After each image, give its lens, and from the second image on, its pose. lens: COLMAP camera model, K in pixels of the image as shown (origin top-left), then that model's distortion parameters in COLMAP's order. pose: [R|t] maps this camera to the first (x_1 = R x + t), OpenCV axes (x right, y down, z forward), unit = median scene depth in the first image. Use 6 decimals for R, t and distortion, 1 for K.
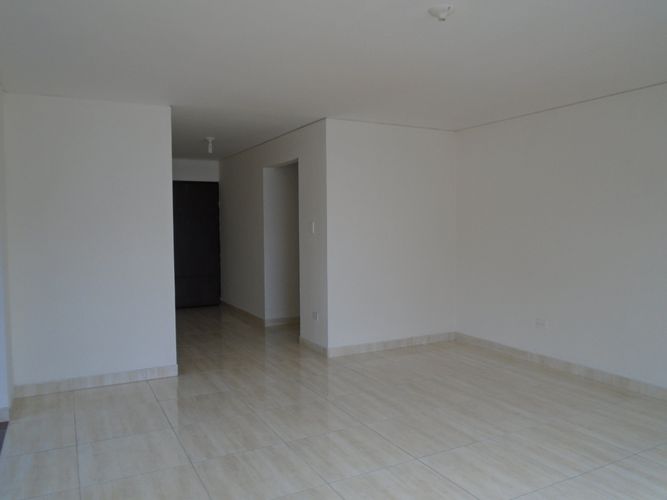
lens RADIAL K [[510.8, 0, 333.5], [0, 510.8, 250.0], [0, 0, 1]] dist [-0.004987, -0.000830]
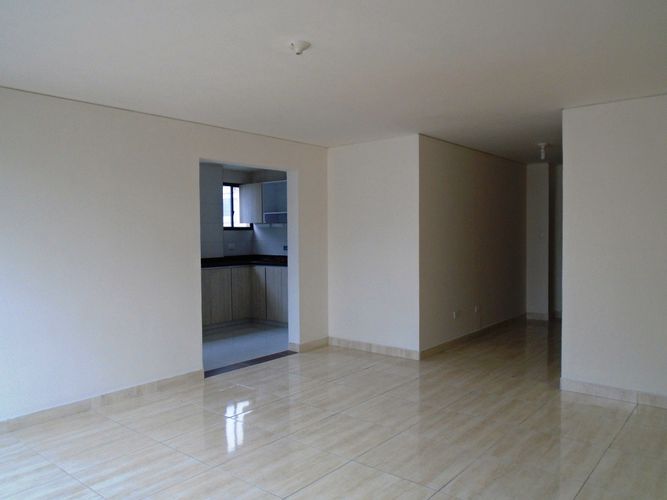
lens RADIAL K [[510.8, 0, 333.5], [0, 510.8, 250.0], [0, 0, 1]] dist [-0.004987, -0.000830]
pose [[0.367355, 0.027178, -0.929684, 0.805552], [-0.041152, 0.999069, 0.012946, -0.018758], [0.929170, 0.033503, 0.368132, 0.423115]]
